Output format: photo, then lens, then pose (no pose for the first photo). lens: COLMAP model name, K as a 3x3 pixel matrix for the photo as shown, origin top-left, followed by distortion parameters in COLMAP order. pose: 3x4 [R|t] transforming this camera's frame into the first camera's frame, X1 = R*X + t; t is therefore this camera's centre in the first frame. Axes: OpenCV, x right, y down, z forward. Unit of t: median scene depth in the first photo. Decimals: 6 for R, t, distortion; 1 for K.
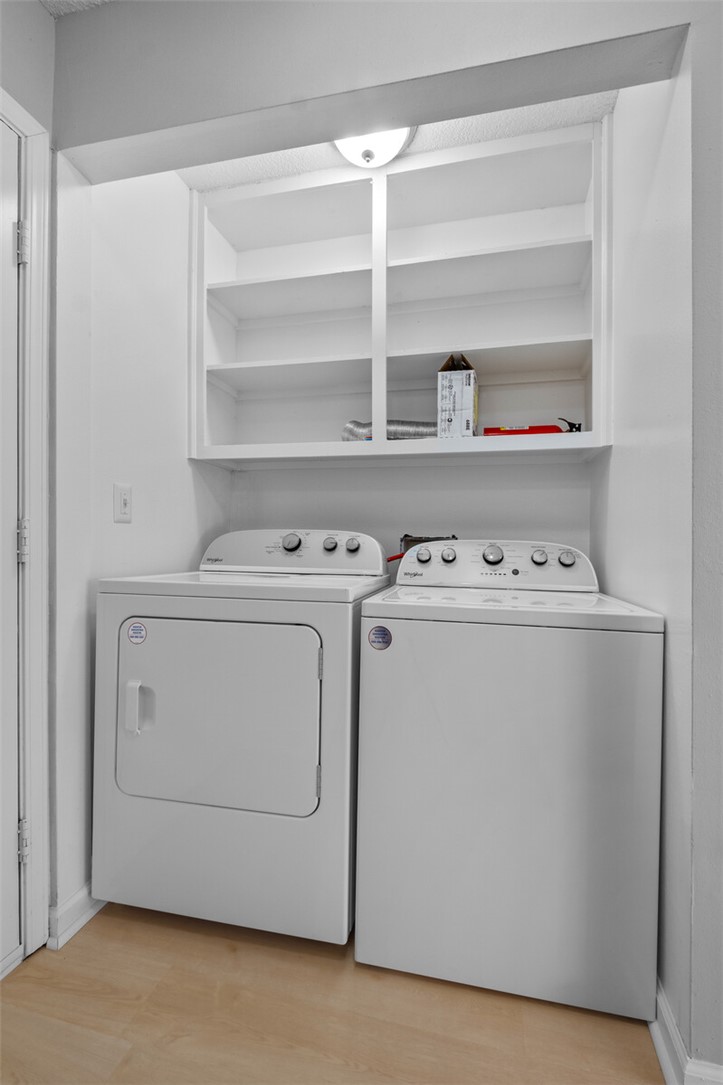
lens RADIAL K [[485.9, 0, 370.4], [0, 485.9, 544.7], [0, 0, 1]] dist [-0.004522, -0.002495]
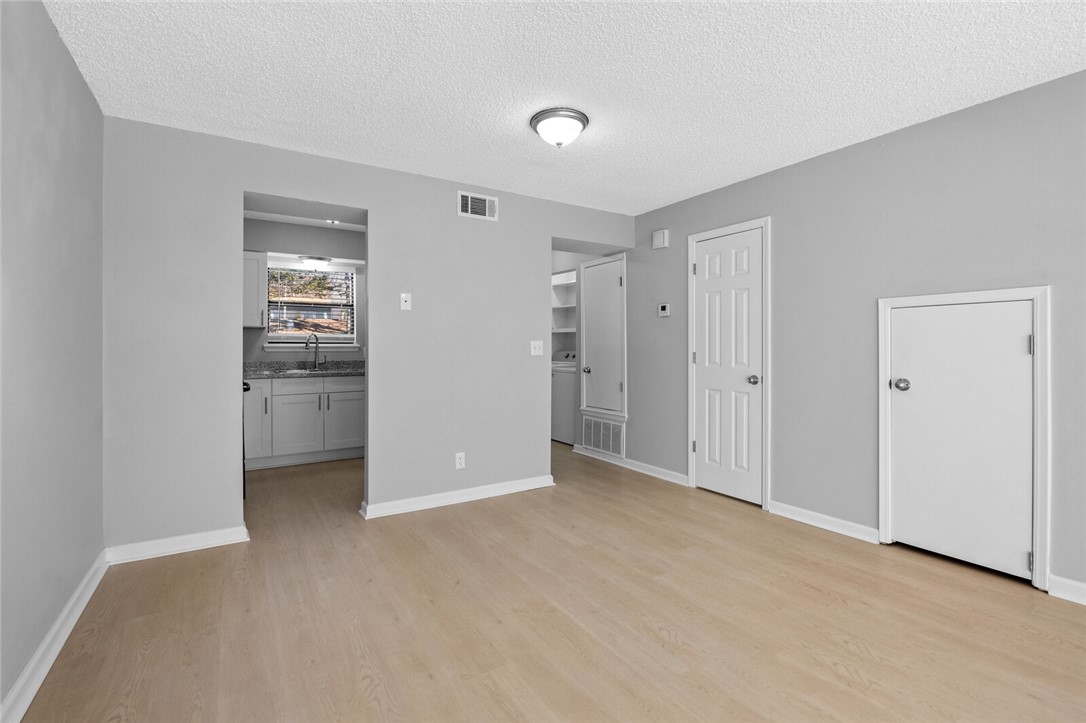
lens RADIAL K [[486.4, 0, 558.1], [0, 486.4, 343.6], [0, 0, 1]] dist [-0.004522, -0.002495]
pose [[0.737190, -0.012208, -0.675575, 2.432241], [0.010928, 0.999921, -0.006146, -0.076533], [0.675597, -0.002852, 0.737266, -1.897741]]
